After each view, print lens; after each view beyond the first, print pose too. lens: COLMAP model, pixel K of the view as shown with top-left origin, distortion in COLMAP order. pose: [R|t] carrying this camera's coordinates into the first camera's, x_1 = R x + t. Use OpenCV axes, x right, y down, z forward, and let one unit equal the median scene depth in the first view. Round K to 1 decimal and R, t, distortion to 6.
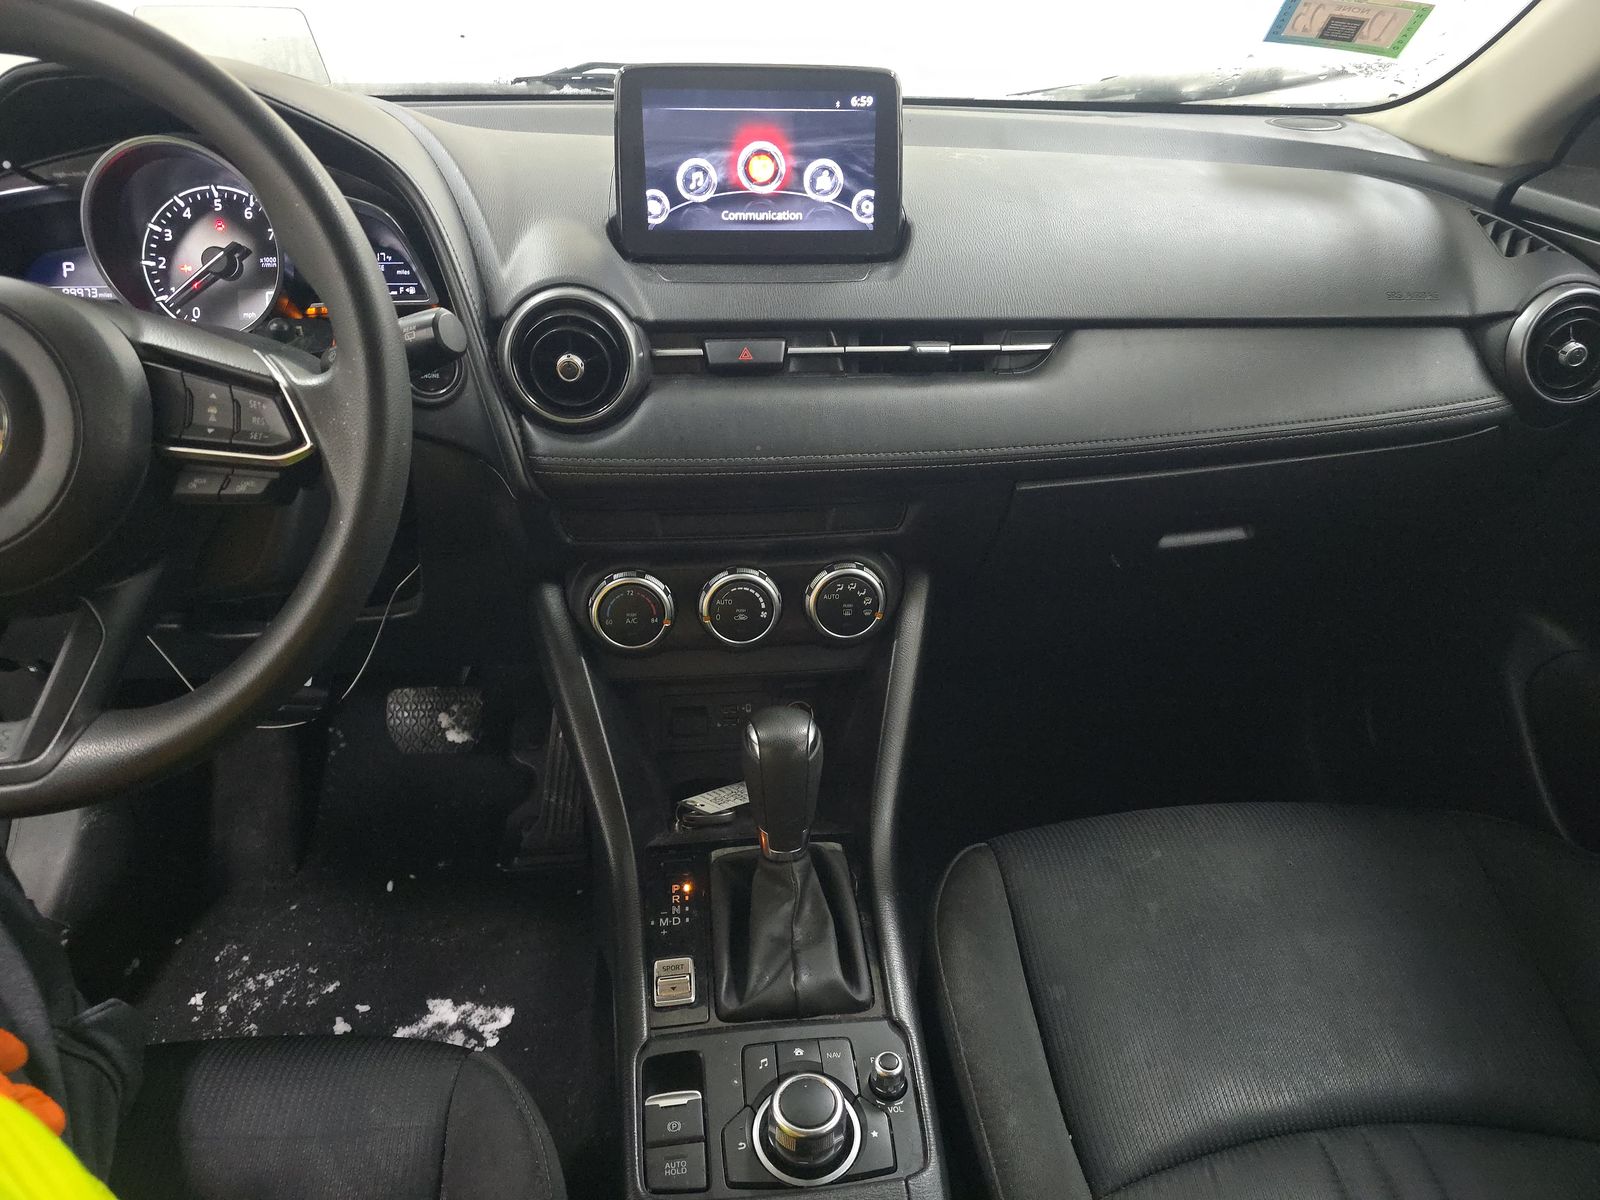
lens RADIAL K [[1071.7, 0, 788.0], [0, 1071.7, 633.5], [0, 0, 1]] dist [0.049429, -0.039569]
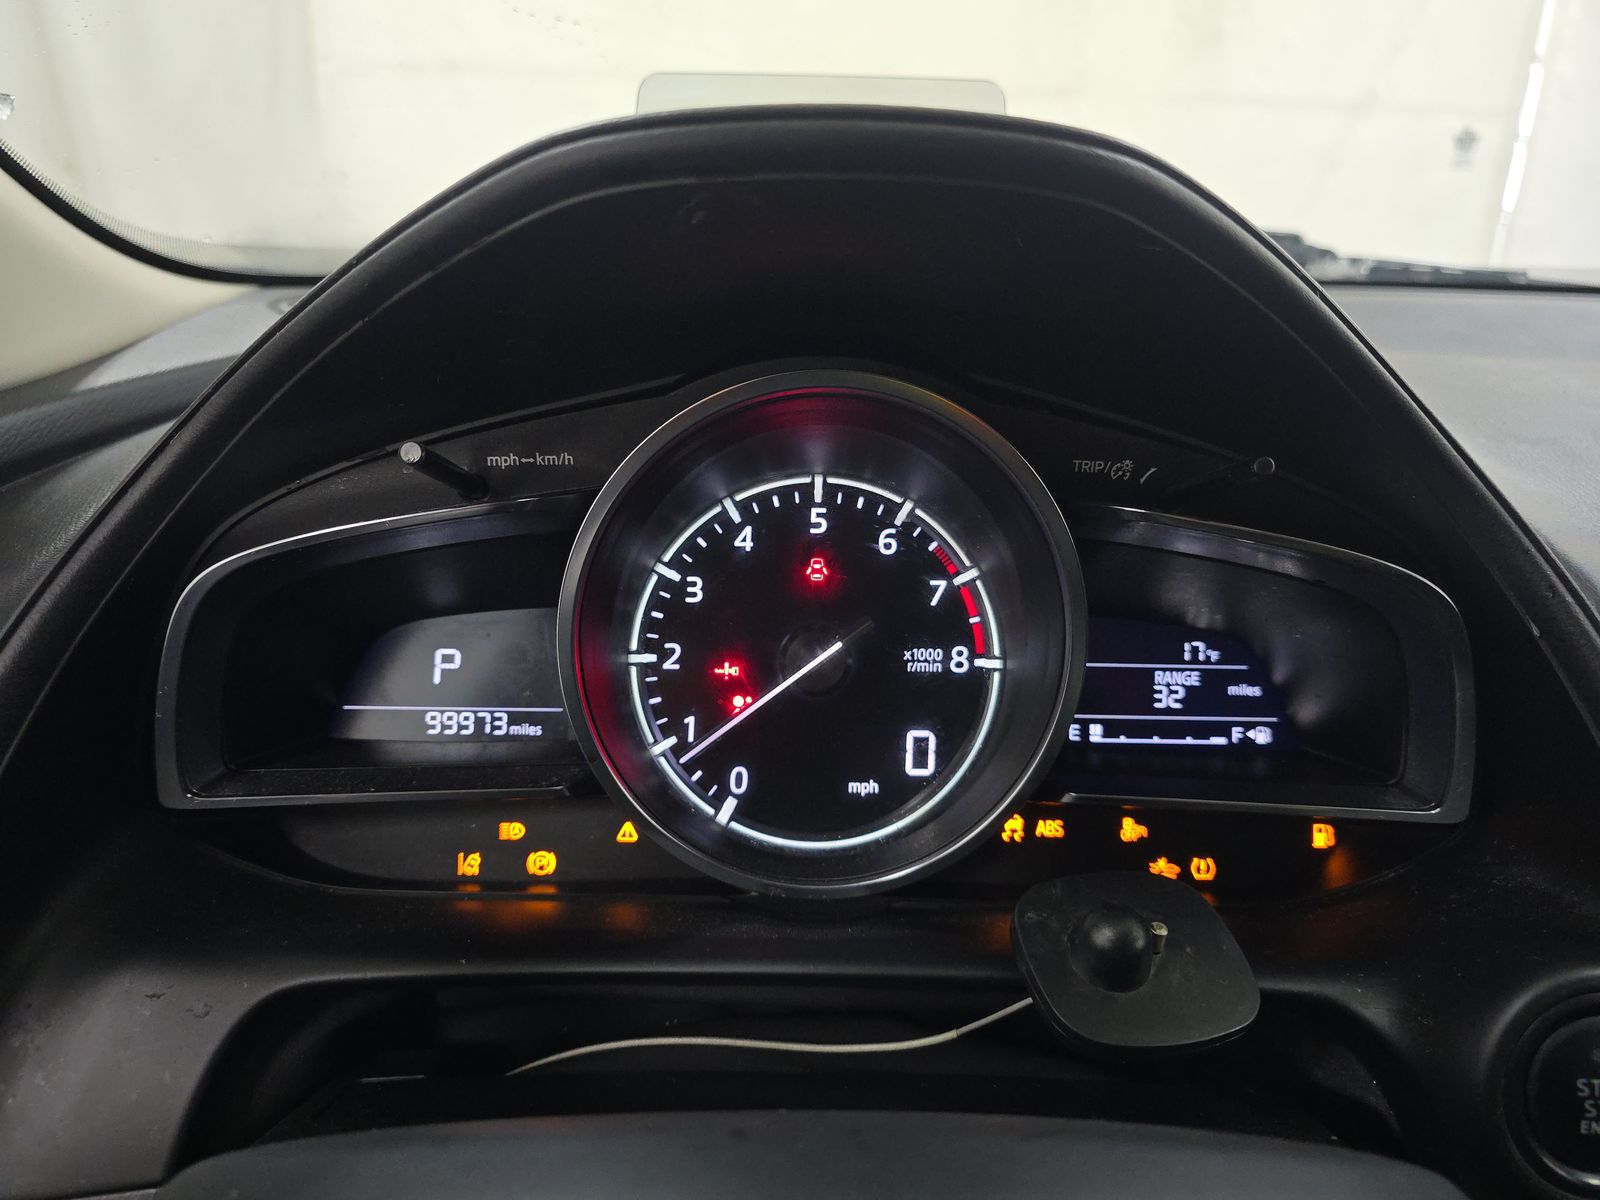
lens RADIAL K [[1071.7, 0, 787.6], [0, 1071.7, 601.0], [0, 0, 1]] dist [0.049429, -0.039569]
pose [[0.995227, 0.045893, -0.086117, -0.505989], [-0.060441, 0.982750, -0.174784, -0.297822], [0.076610, 0.179154, 0.980834, 0.619795]]
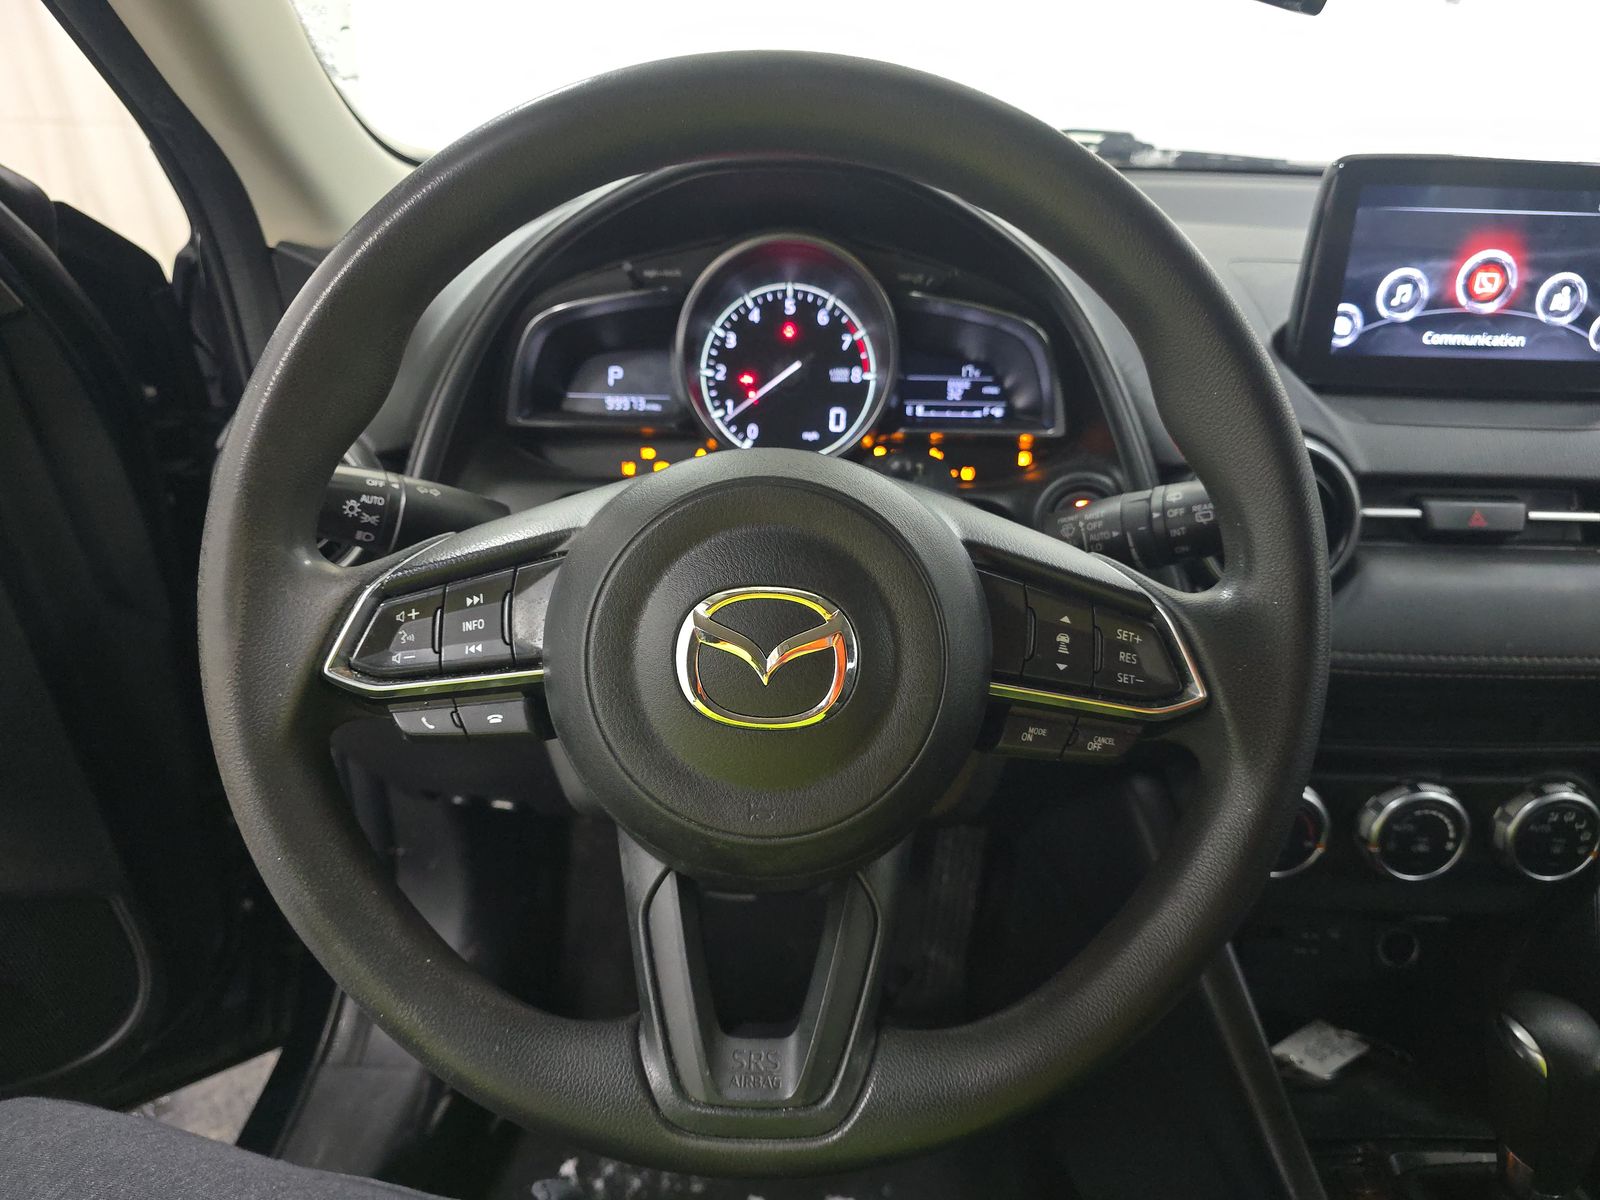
lens RADIAL K [[1071.7, 0, 792.1], [0, 1071.7, 614.0], [0, 0, 1]] dist [0.049429, -0.039569]
pose [[0.995055, 0.059804, -0.079305, -0.447364], [-0.063192, 0.997162, -0.040929, -0.123389], [0.076632, 0.045738, 0.996010, 0.179079]]
